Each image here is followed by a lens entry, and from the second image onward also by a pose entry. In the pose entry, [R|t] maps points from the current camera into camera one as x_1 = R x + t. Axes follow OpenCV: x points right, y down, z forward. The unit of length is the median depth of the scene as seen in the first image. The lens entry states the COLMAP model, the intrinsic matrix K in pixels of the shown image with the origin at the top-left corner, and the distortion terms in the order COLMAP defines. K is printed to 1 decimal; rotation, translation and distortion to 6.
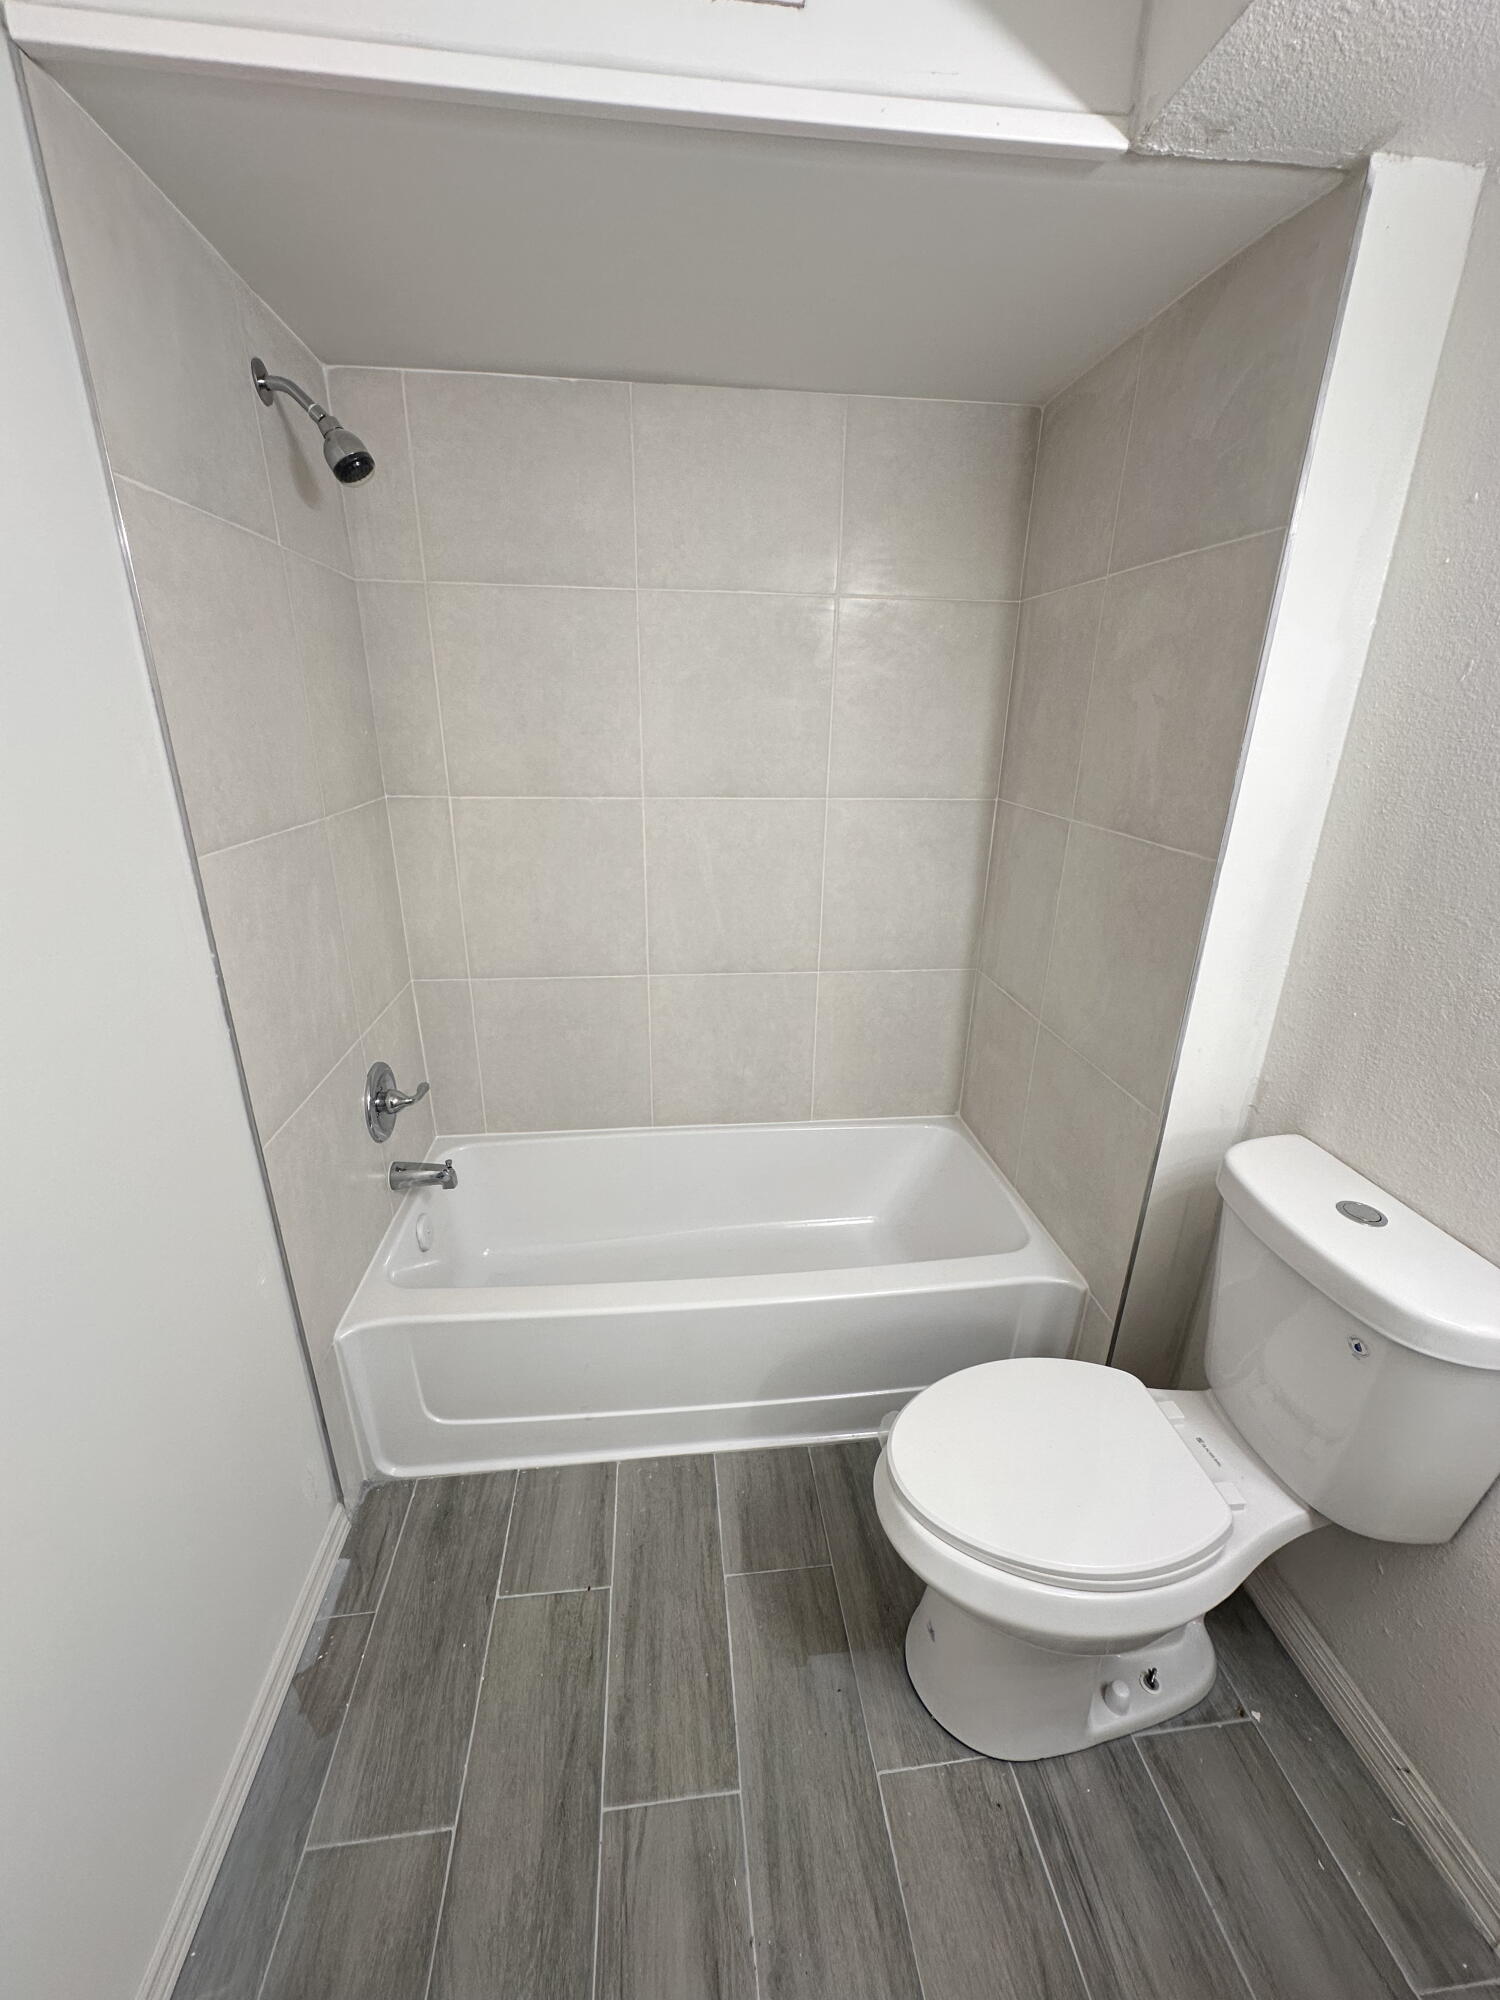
lens RADIAL K [[799.7, 0, 751.0], [0, 799.7, 1002.6], [0, 0, 1]] dist [-0.000130, -0.000461]
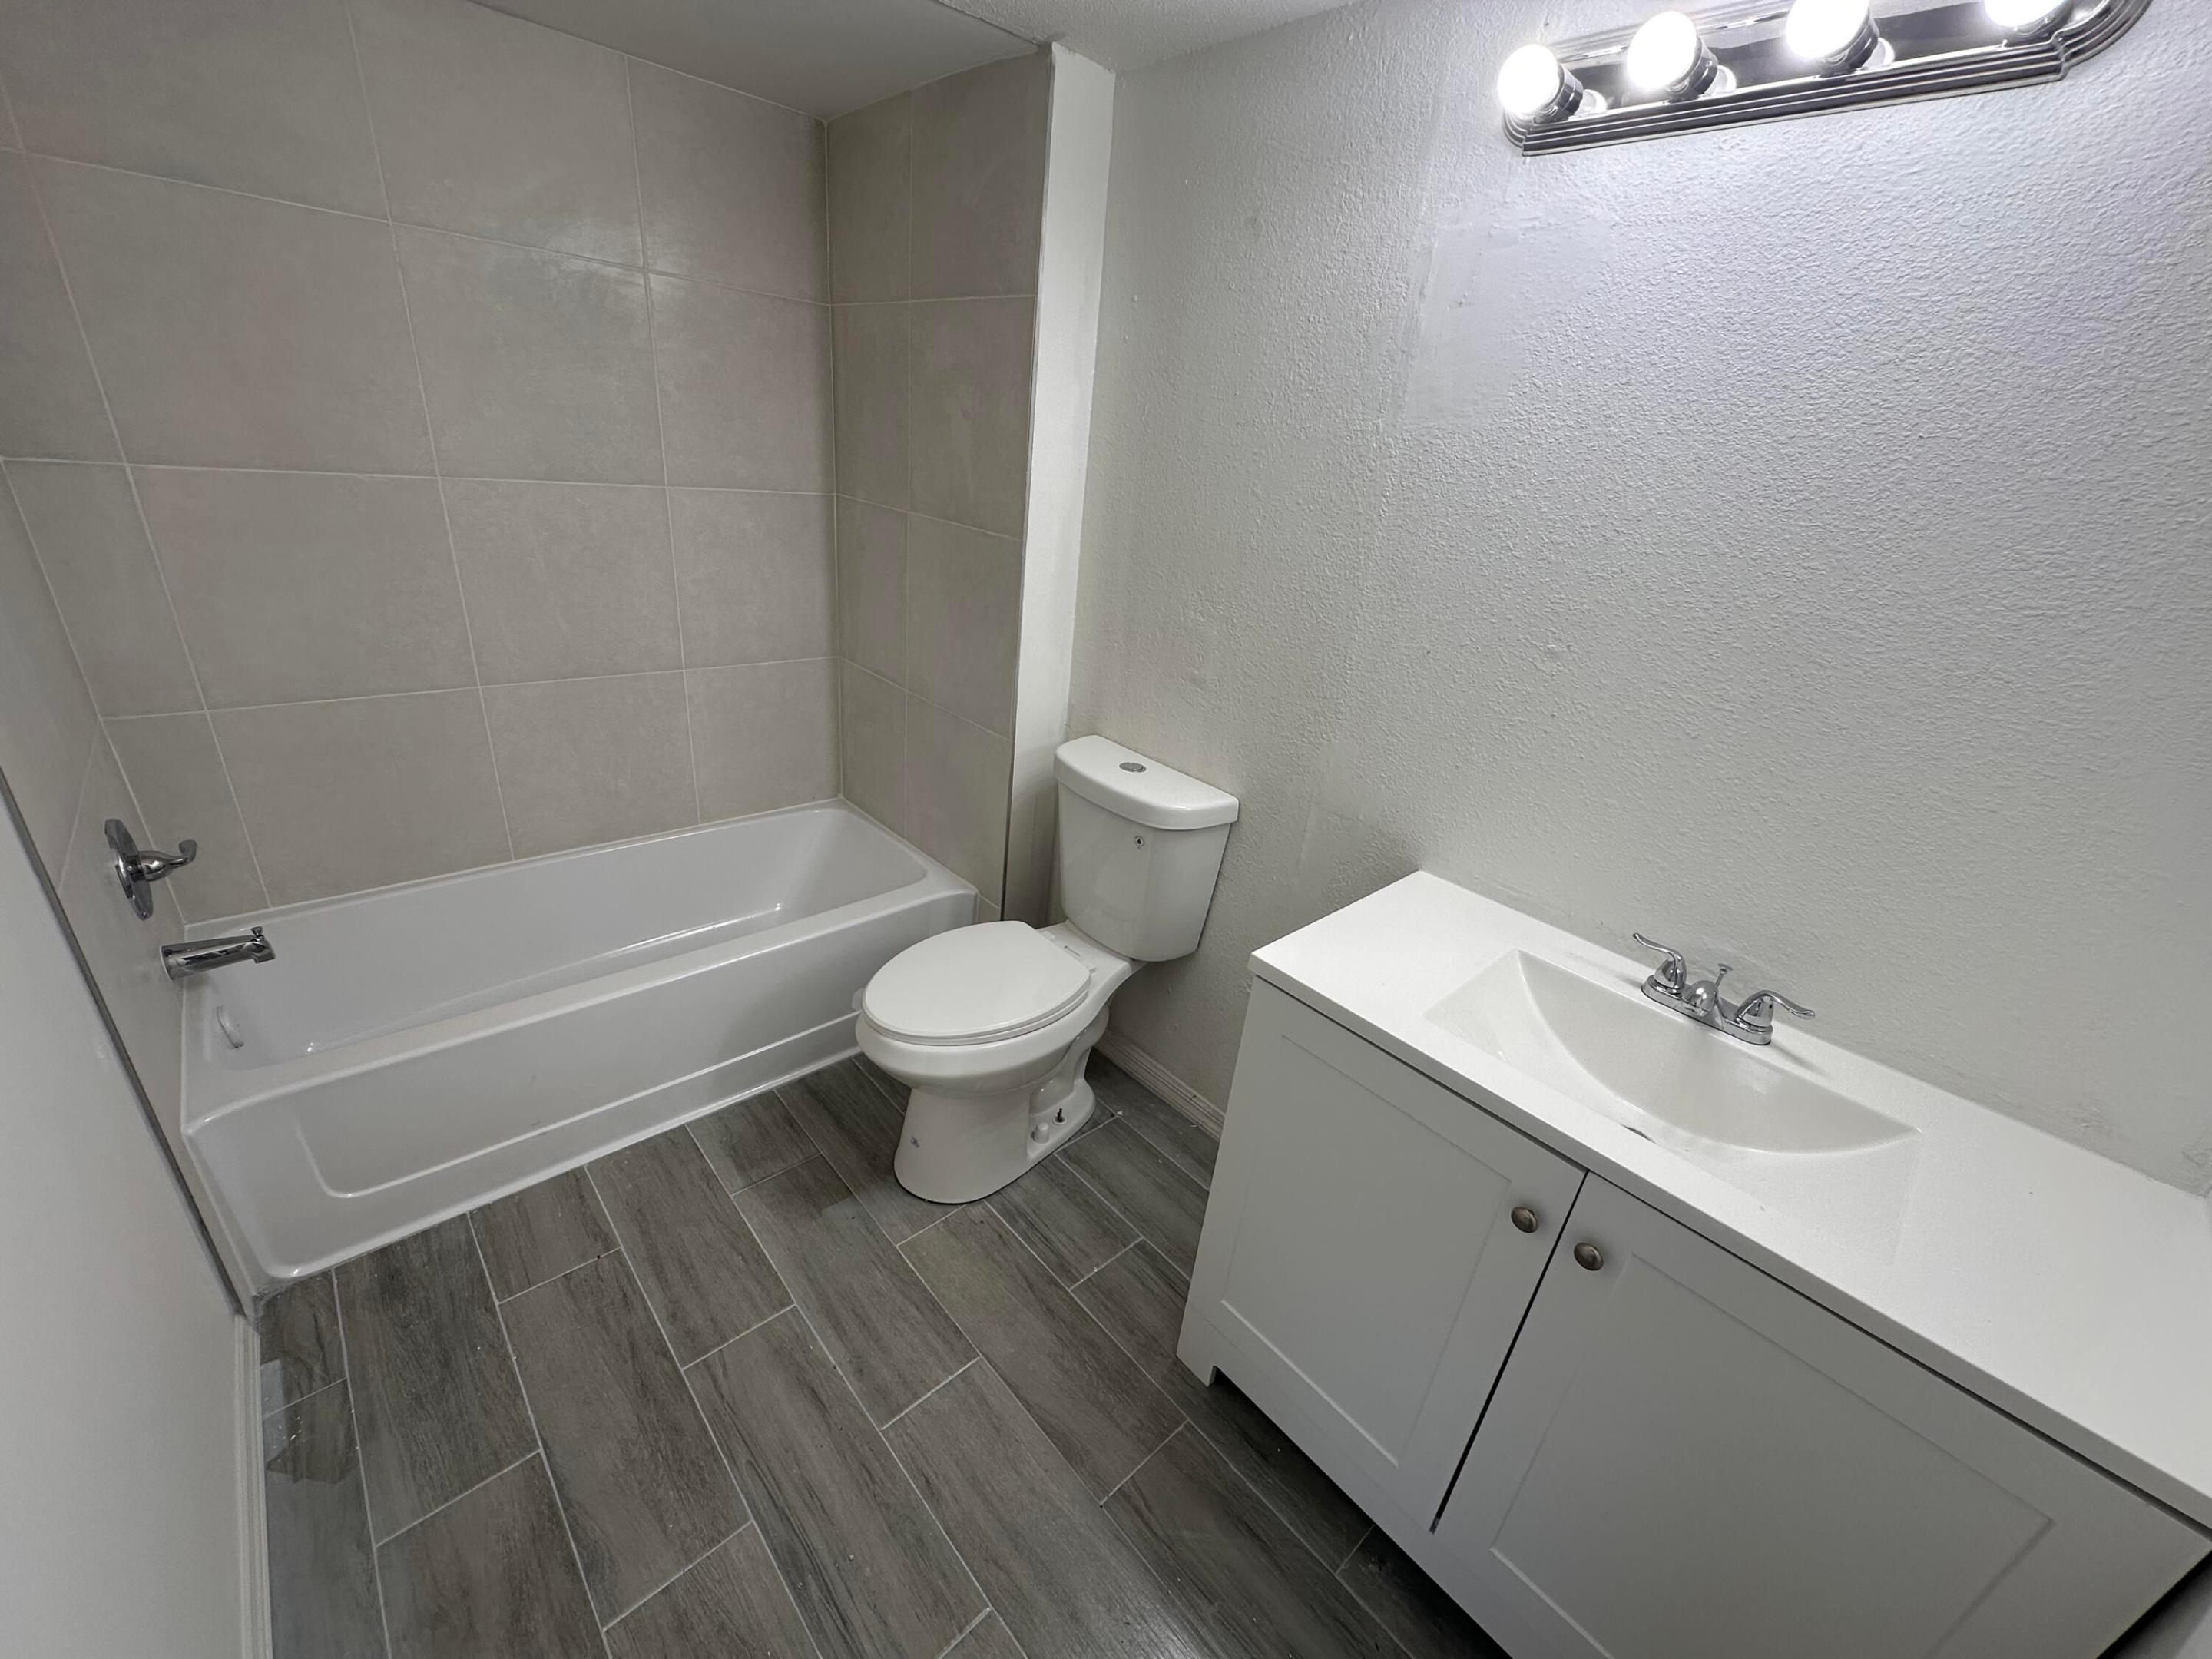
lens RADIAL K [[884.5, 0, 1108.6], [0, 884.5, 837.8], [0, 0, 1]] dist [-0.000130, -0.000461]
pose [[0.807572, -0.182668, 0.560768, -0.211636], [0.121398, 0.981950, 0.145038, 0.105273], [-0.577140, -0.049053, 0.815171, -0.303625]]
